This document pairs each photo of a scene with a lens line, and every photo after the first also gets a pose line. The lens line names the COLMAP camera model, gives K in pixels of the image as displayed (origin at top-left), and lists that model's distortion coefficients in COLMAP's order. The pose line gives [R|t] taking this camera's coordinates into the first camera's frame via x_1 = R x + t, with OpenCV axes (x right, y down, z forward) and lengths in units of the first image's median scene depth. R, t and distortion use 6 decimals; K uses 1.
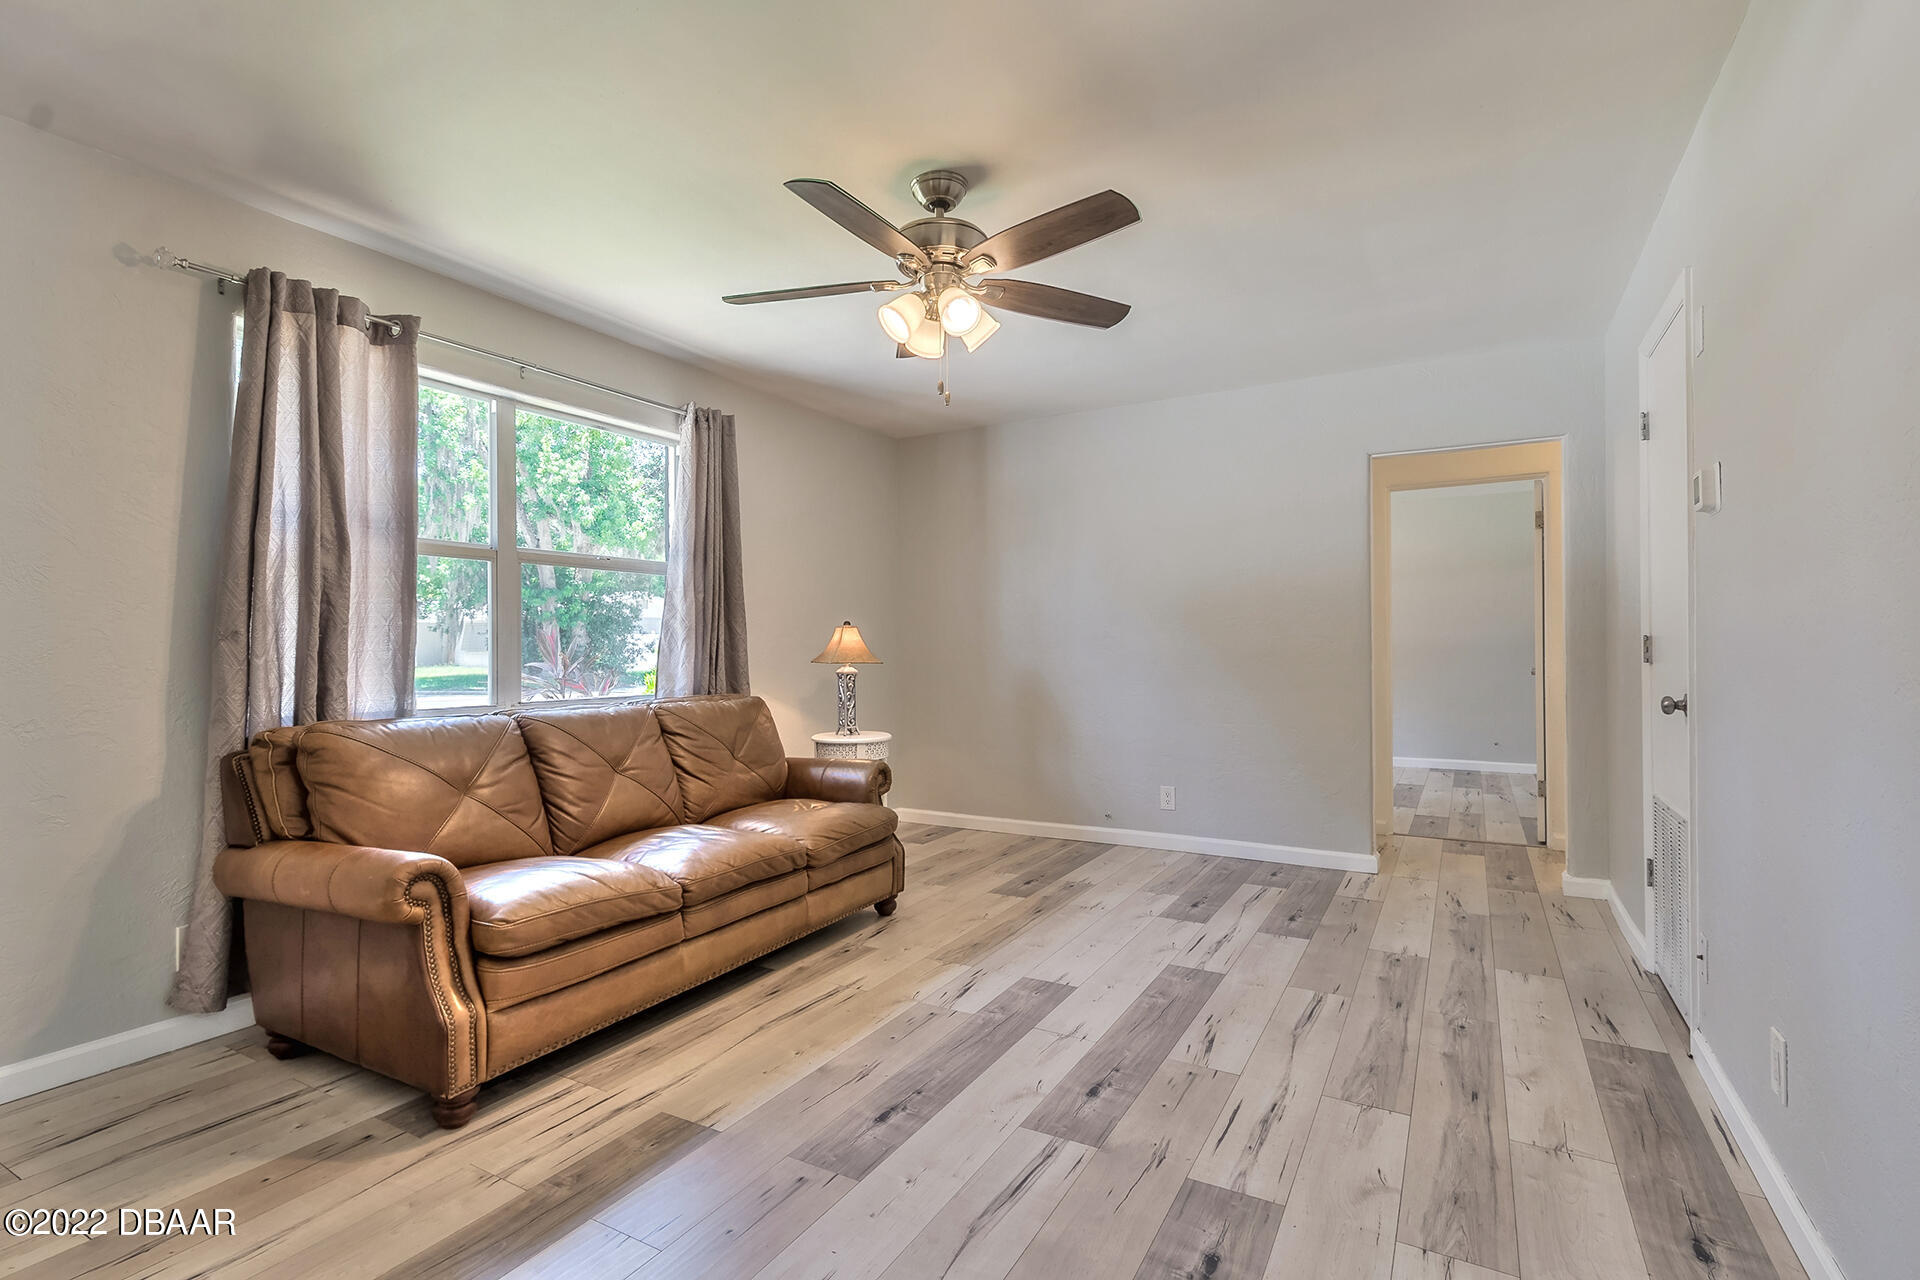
lens RADIAL K [[898.0, 0, 915.3], [0, 898.0, 640.2], [0, 0, 1]] dist [0.009615, -0.001355]
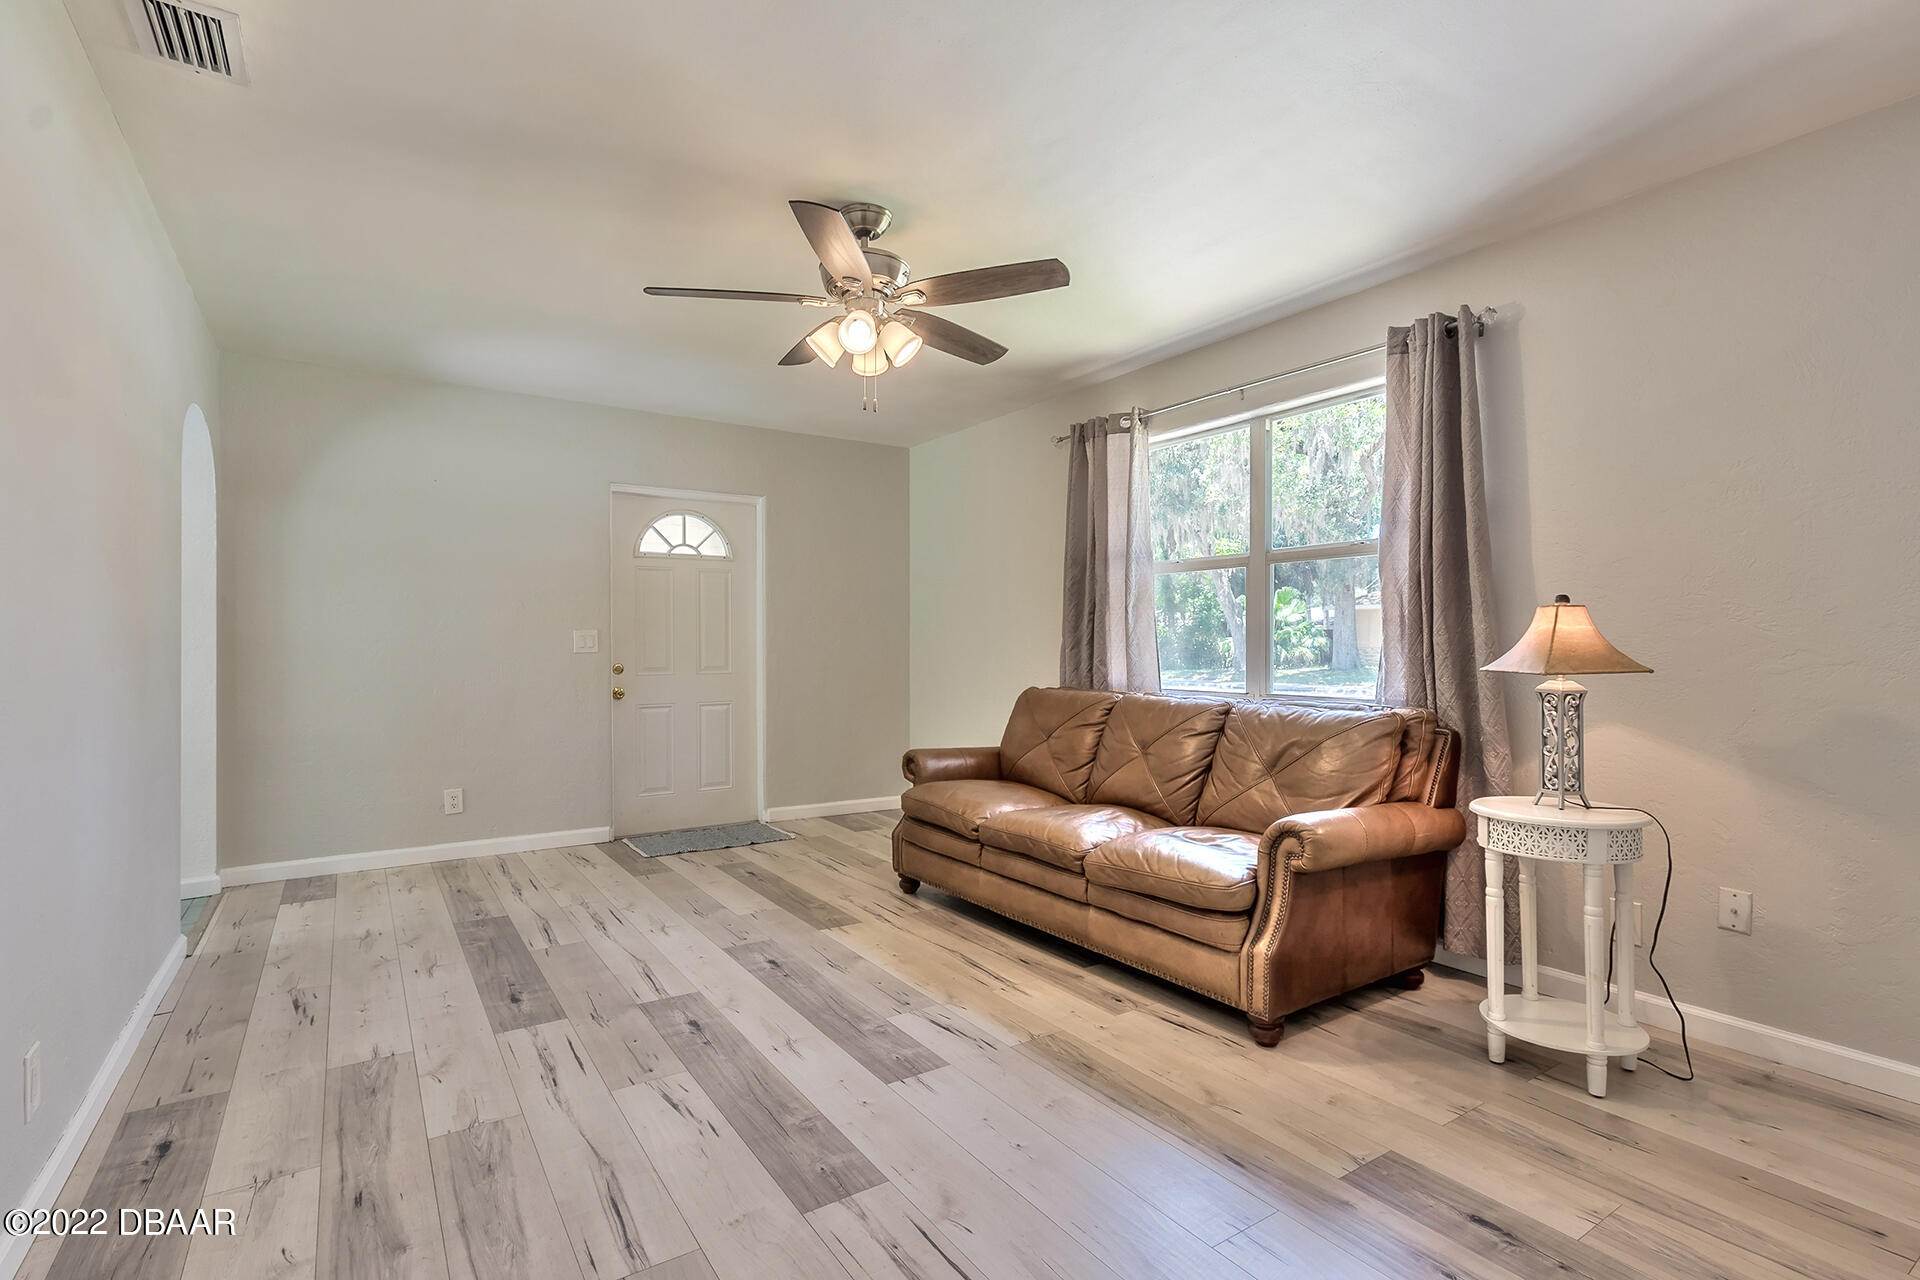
lens RADIAL K [[898.0, 0, 977.1], [0, 898.0, 637.7], [0, 0, 1]] dist [0.009615, -0.001355]
pose [[-0.400596, -0.000639, -0.916254, 0.957444], [0.009023, 0.999949, -0.004642, 0.006137], [0.916210, -0.010127, -0.400570, 1.543260]]
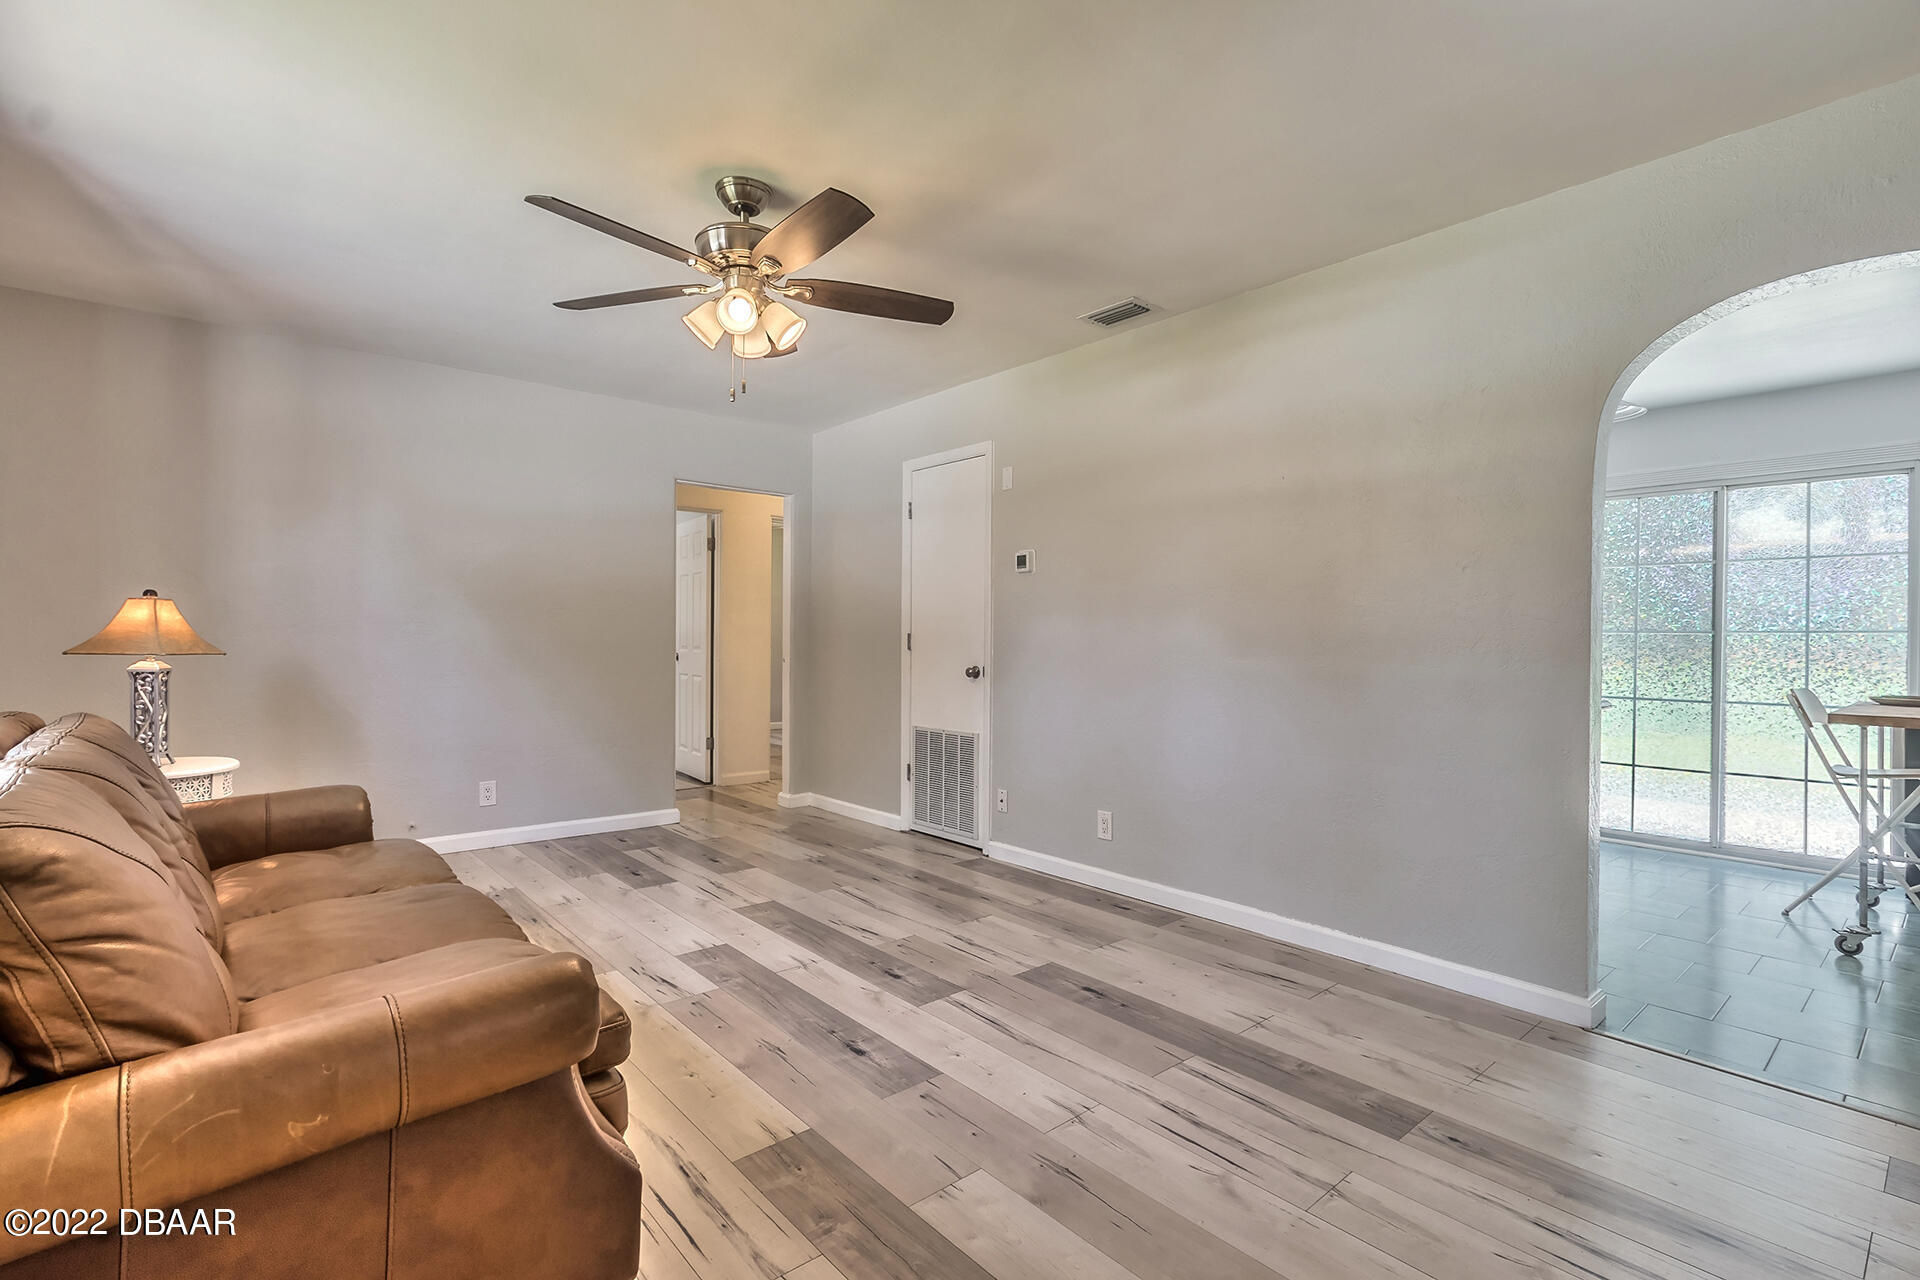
lens RADIAL K [[898.0, 0, 953.3], [0, 898.0, 641.3], [0, 0, 1]] dist [0.009615, -0.001355]
pose [[0.318016, 0.003895, 0.948077, -0.869969], [-0.016742, 0.999859, 0.001508, 0.008408], [-0.947937, -0.016352, 0.318037, 0.433803]]
